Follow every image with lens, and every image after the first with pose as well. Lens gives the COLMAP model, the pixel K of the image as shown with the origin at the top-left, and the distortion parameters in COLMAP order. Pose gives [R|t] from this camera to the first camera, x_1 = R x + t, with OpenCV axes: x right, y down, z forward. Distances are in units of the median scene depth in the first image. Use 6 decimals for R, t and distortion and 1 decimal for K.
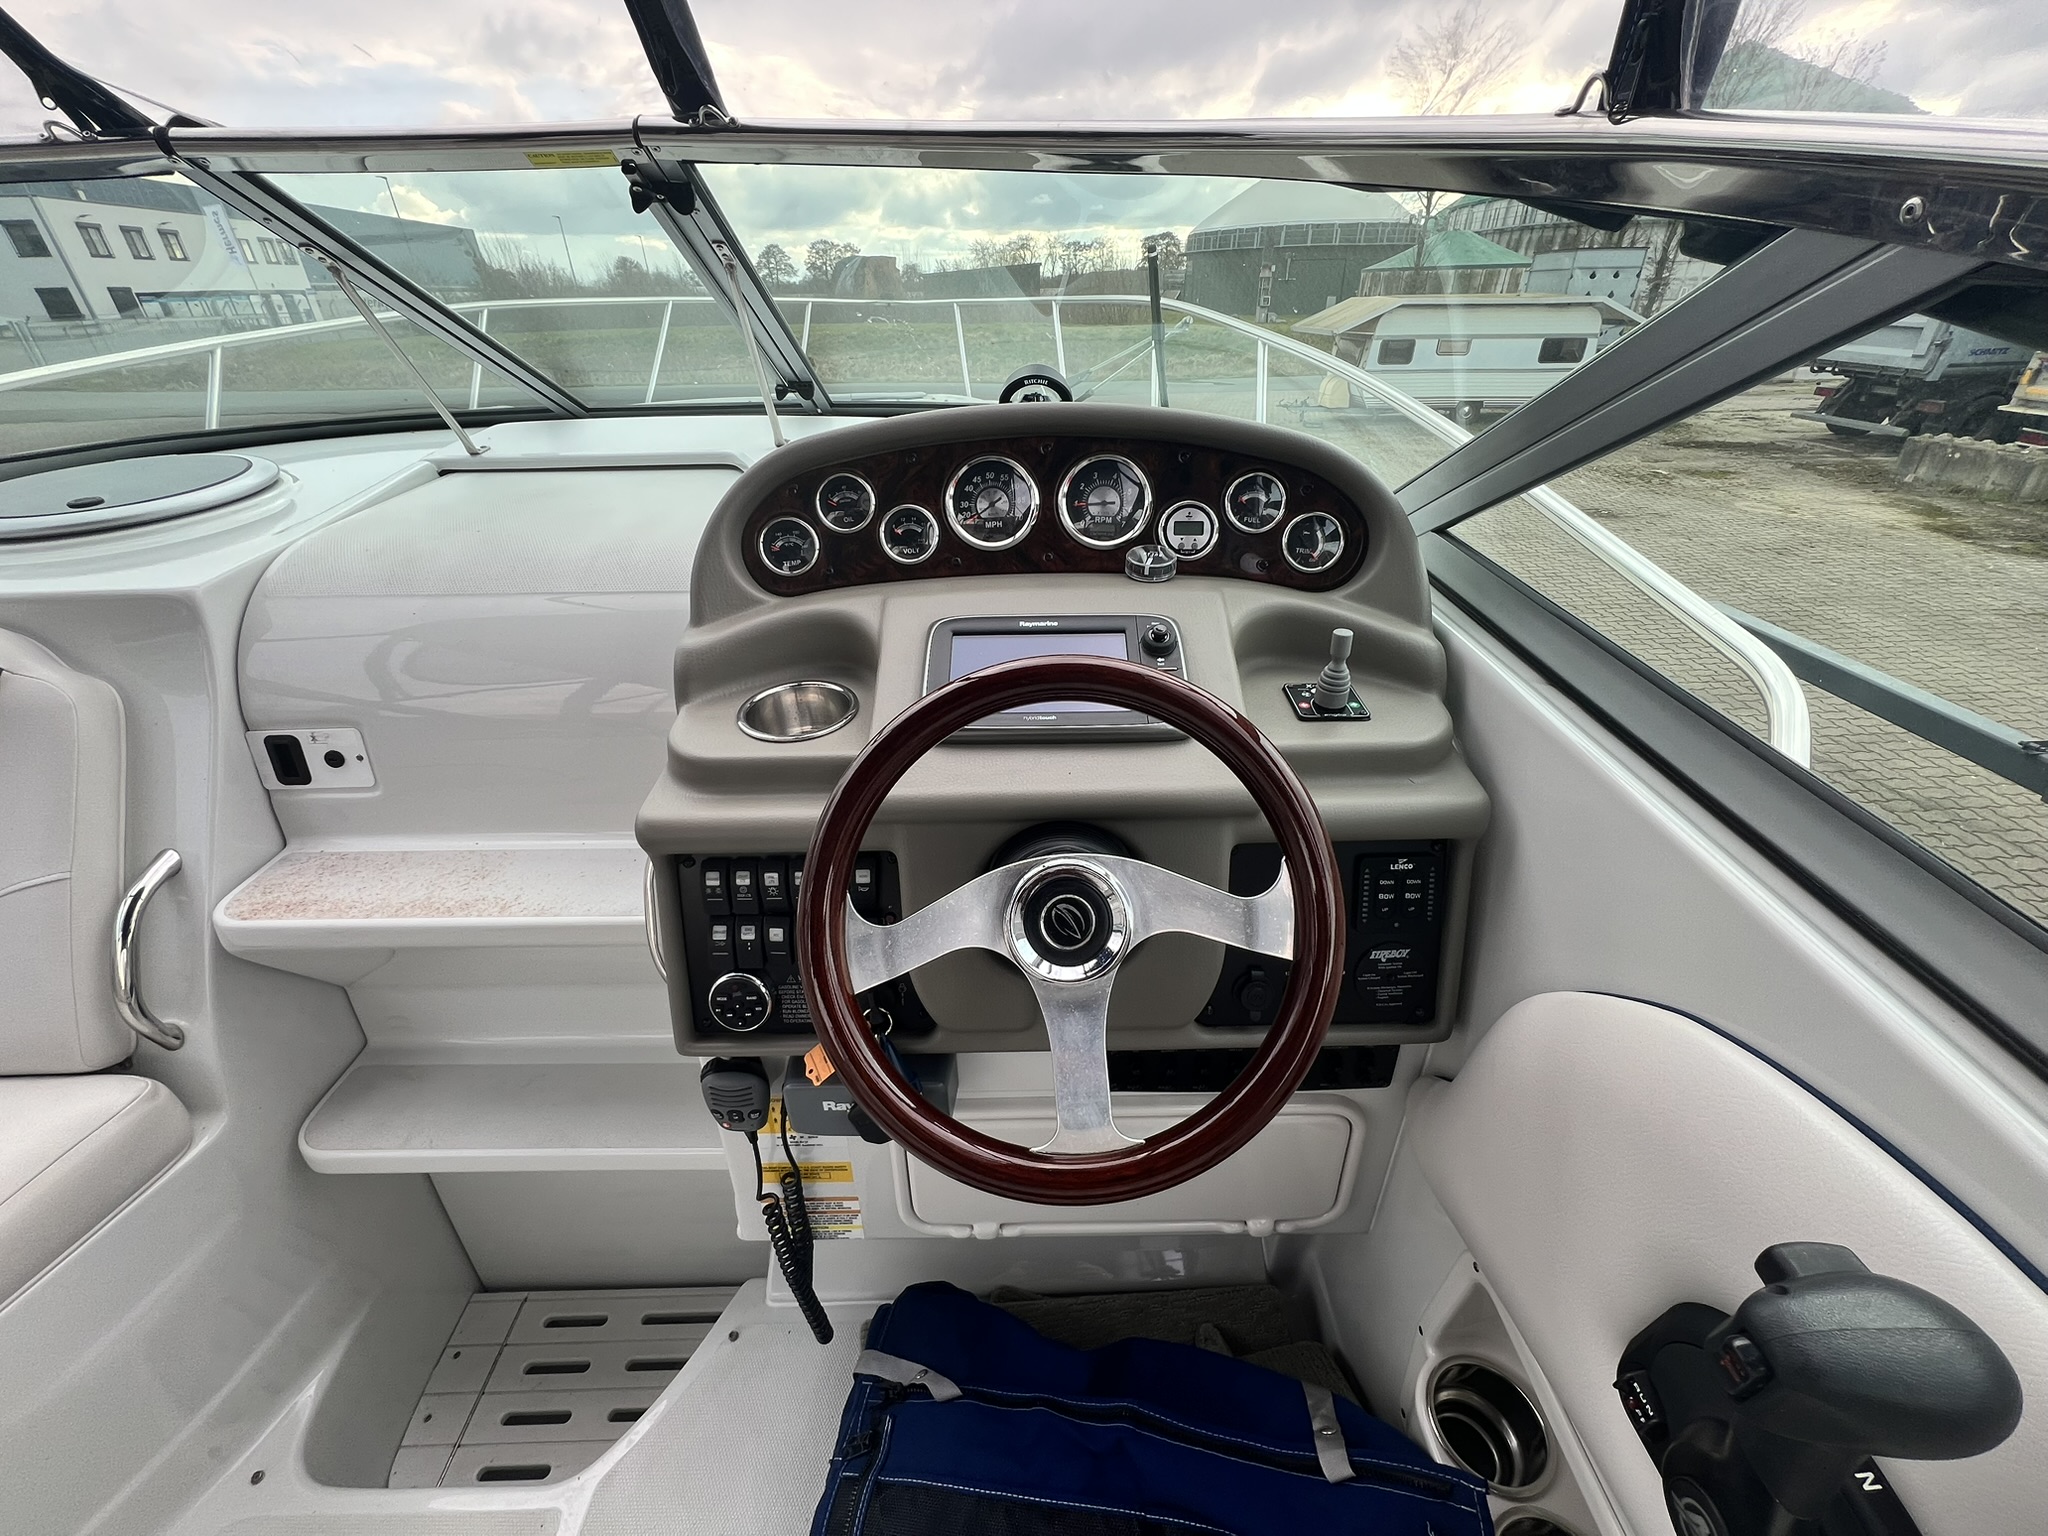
lens RADIAL K [[814.0, 0, 1024.0], [0, 814.0, 768.0], [0, 0, 1]] dist [0.001147, -0.000437]
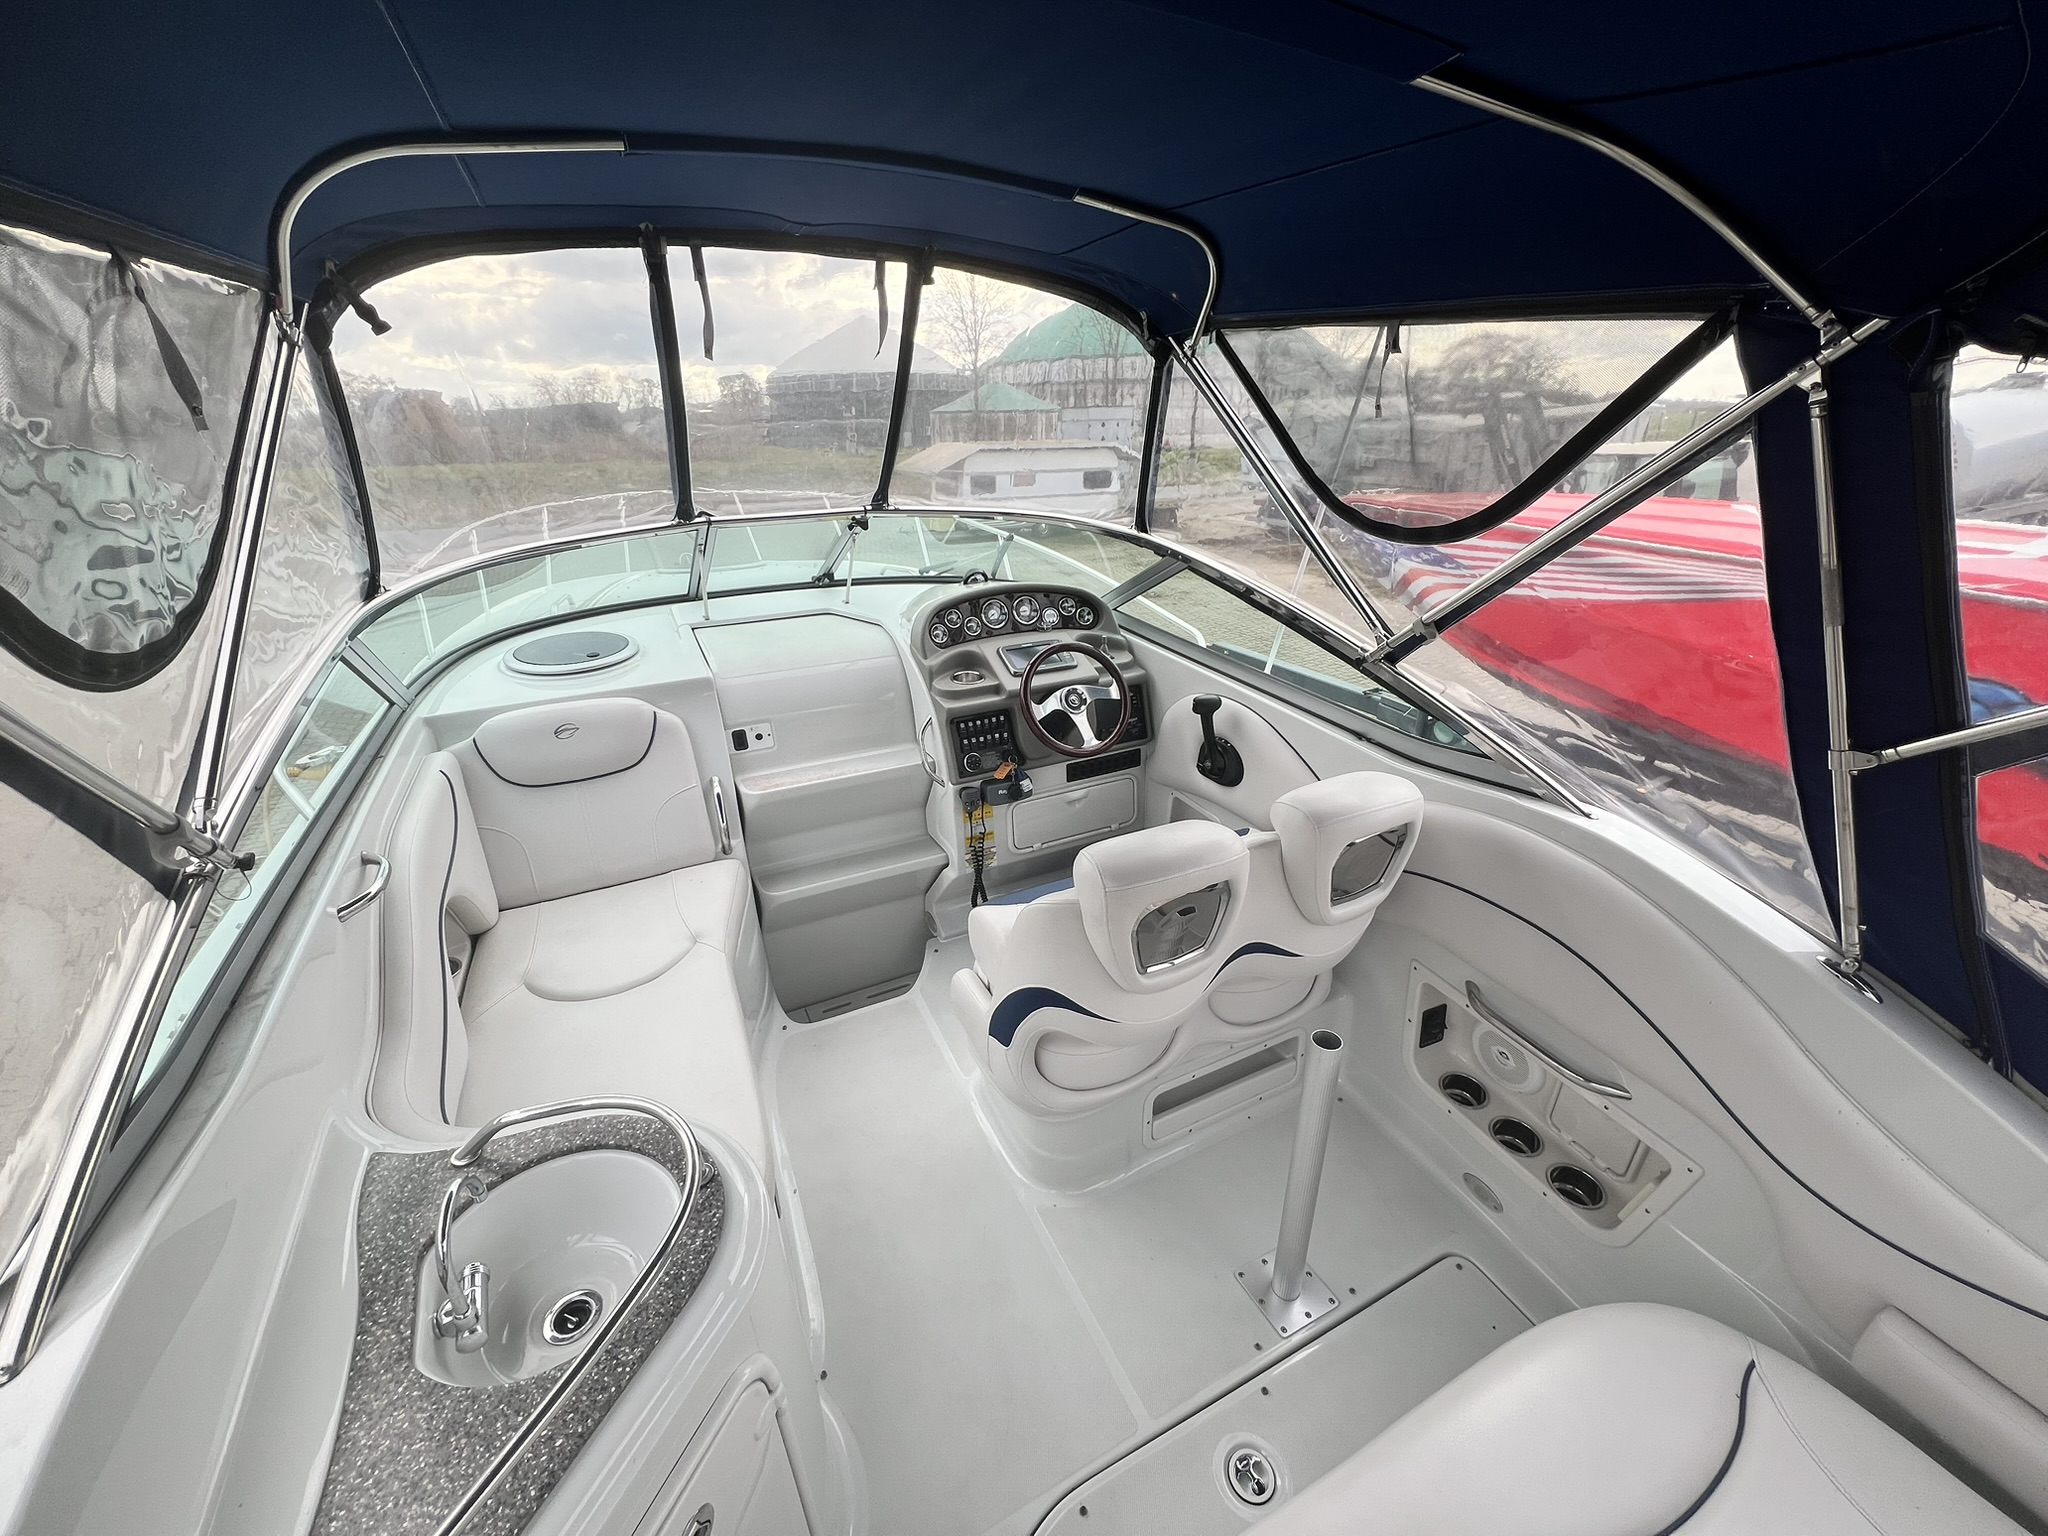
lens RADIAL K [[815.1, 0, 1024.6], [0, 815.1, 772.1], [0, 0, 1]] dist [-0.002642, -0.000017]
pose [[0.898482, -0.173329, 0.403345, -1.240698], [0.222027, 0.972004, -0.076886, 0.514940], [-0.378727, 0.158634, 0.911812, -1.747679]]
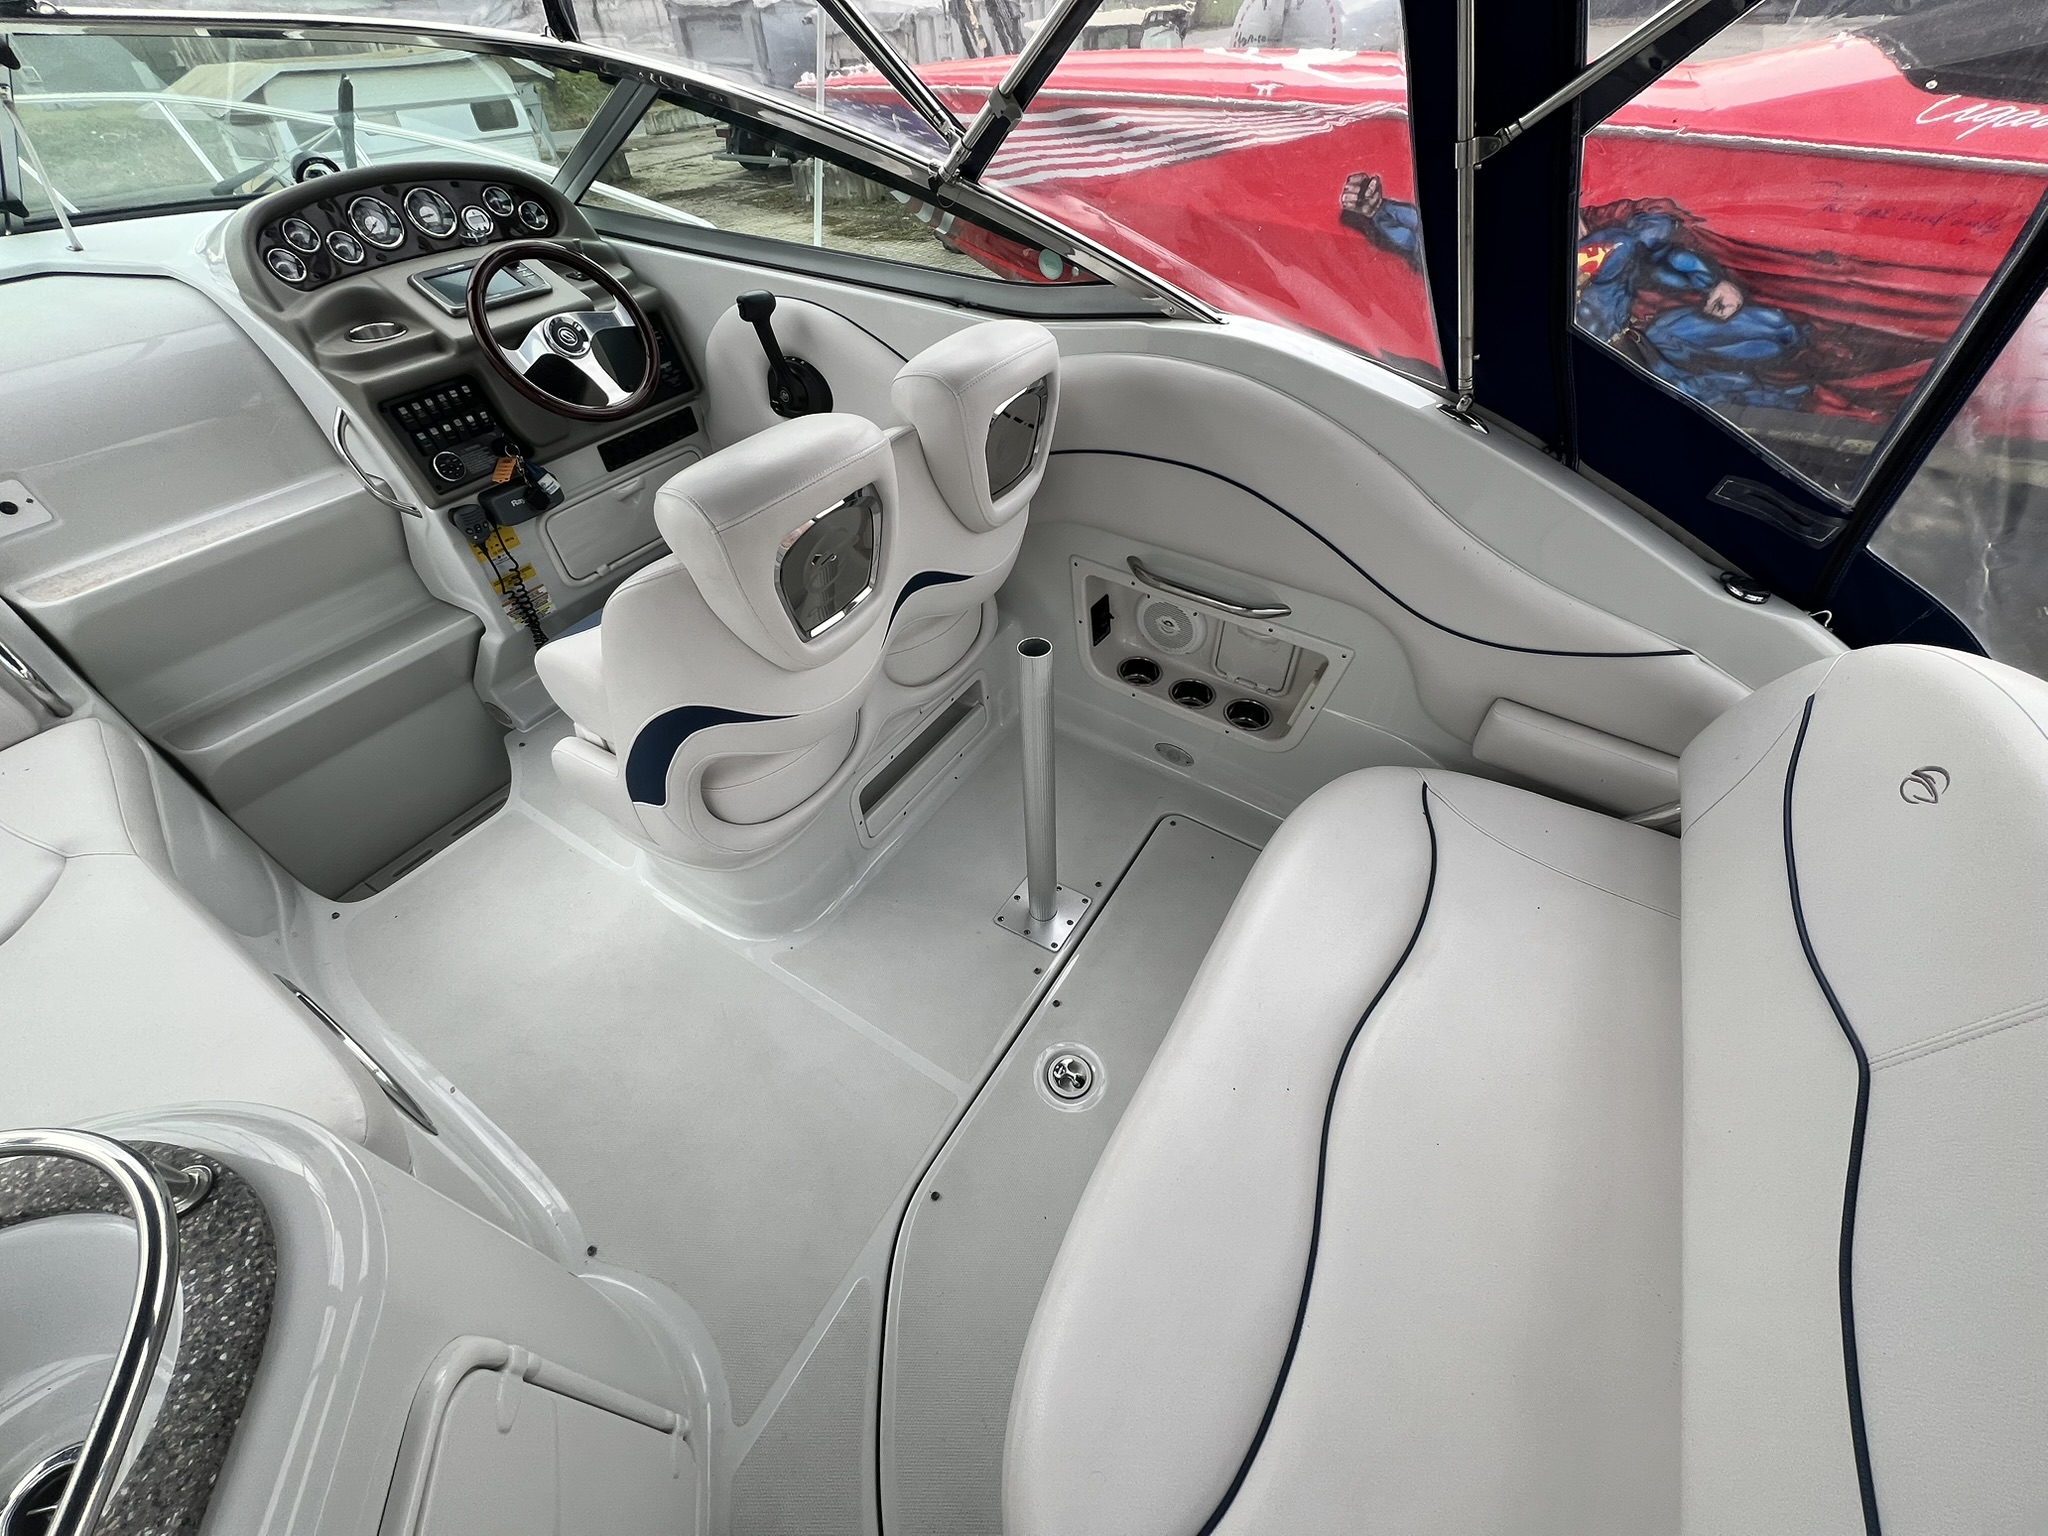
lens RADIAL K [[815.1, 0, 1024.6], [0, 815.1, 772.1], [0, 0, 1]] dist [-0.002642, -0.000017]
pose [[0.530446, -0.584531, 0.613963, -1.131939], [0.447870, 0.808162, 0.382475, 0.672823], [-0.719750, 0.072093, 0.690480, -1.351766]]
